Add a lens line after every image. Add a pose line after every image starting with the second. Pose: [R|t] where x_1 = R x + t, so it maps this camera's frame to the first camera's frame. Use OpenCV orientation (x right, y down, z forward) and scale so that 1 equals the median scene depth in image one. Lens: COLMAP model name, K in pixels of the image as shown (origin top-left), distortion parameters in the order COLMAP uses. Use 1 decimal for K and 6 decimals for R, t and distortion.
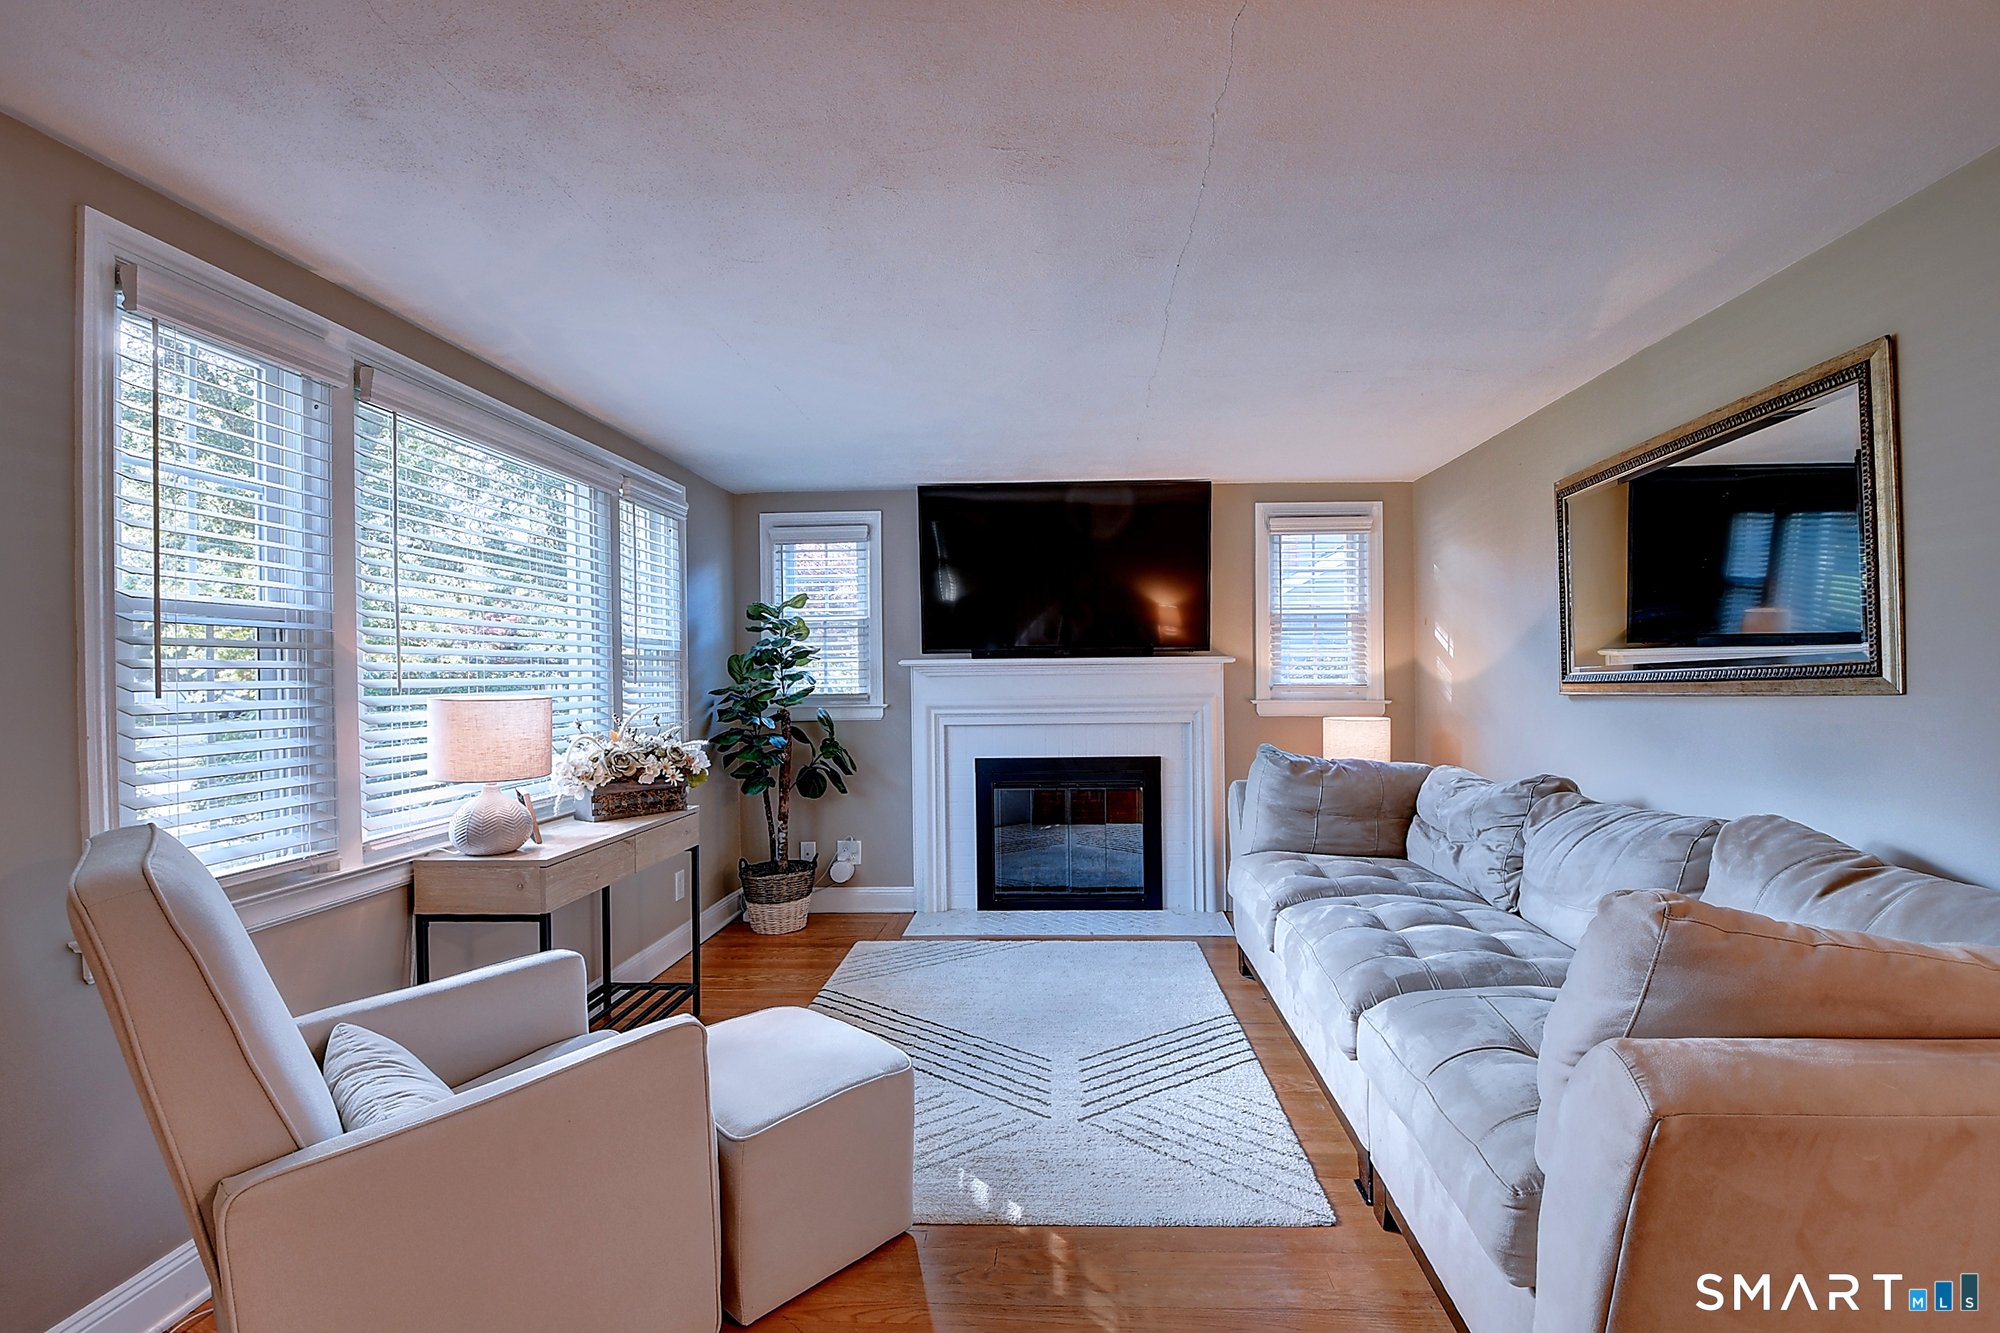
lens RADIAL K [[895.2, 0, 1022.3], [0, 895.2, 674.3], [0, 0, 1]] dist [0.010490, -0.017062]
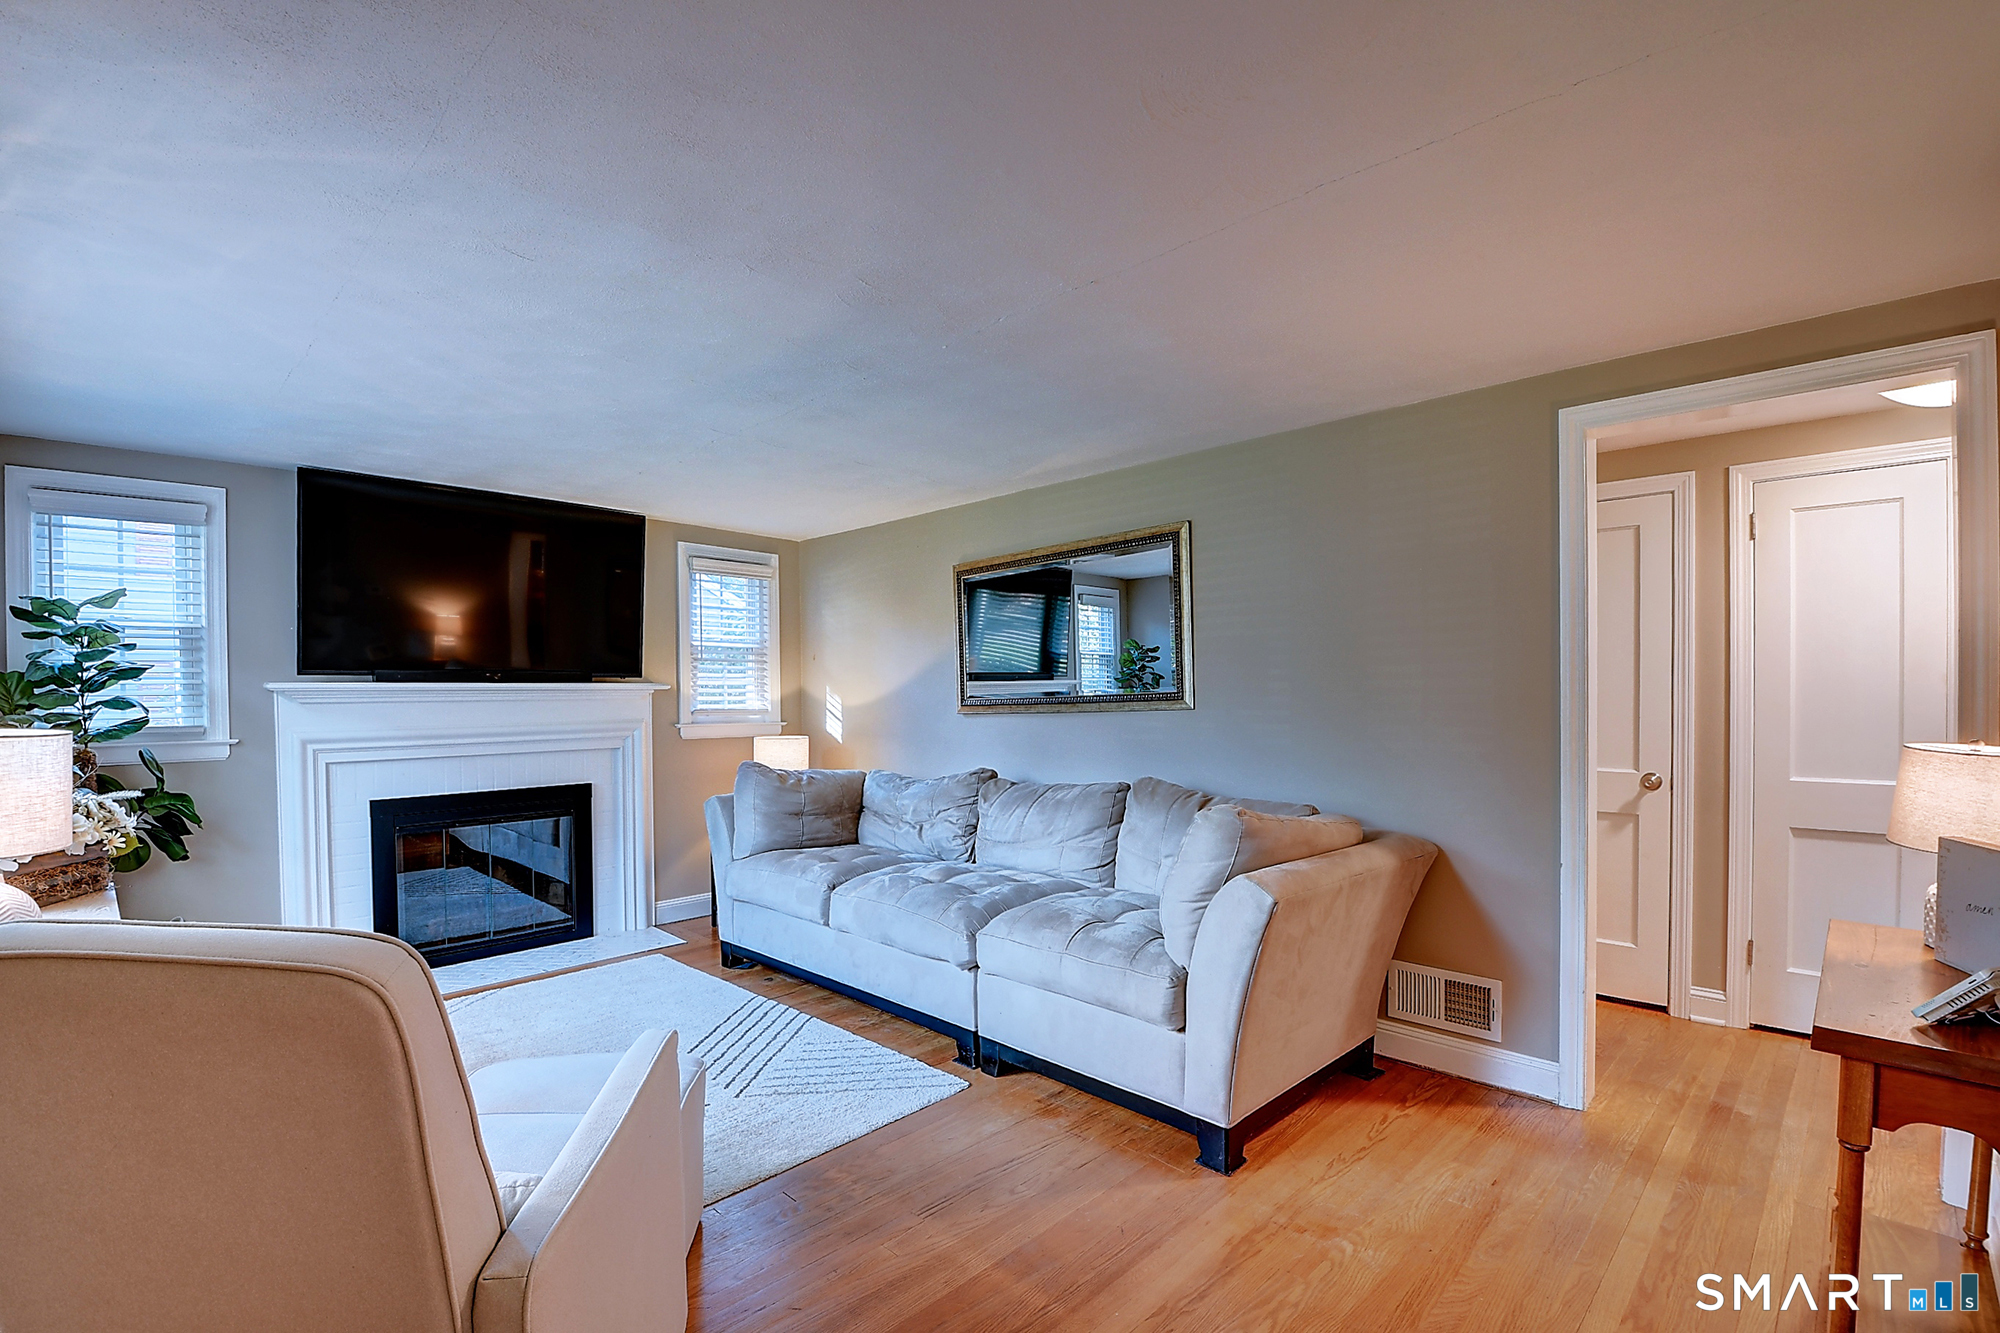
lens RADIAL K [[895.2, 0, 959.0], [0, 895.2, 699.7], [0, 0, 1]] dist [0.010490, -0.017062]
pose [[0.684679, 0.000568, 0.728845, -0.303261], [0.002685, 0.999991, -0.003302, 0.003580], [-0.728840, 0.004218, 0.684671, 0.016740]]
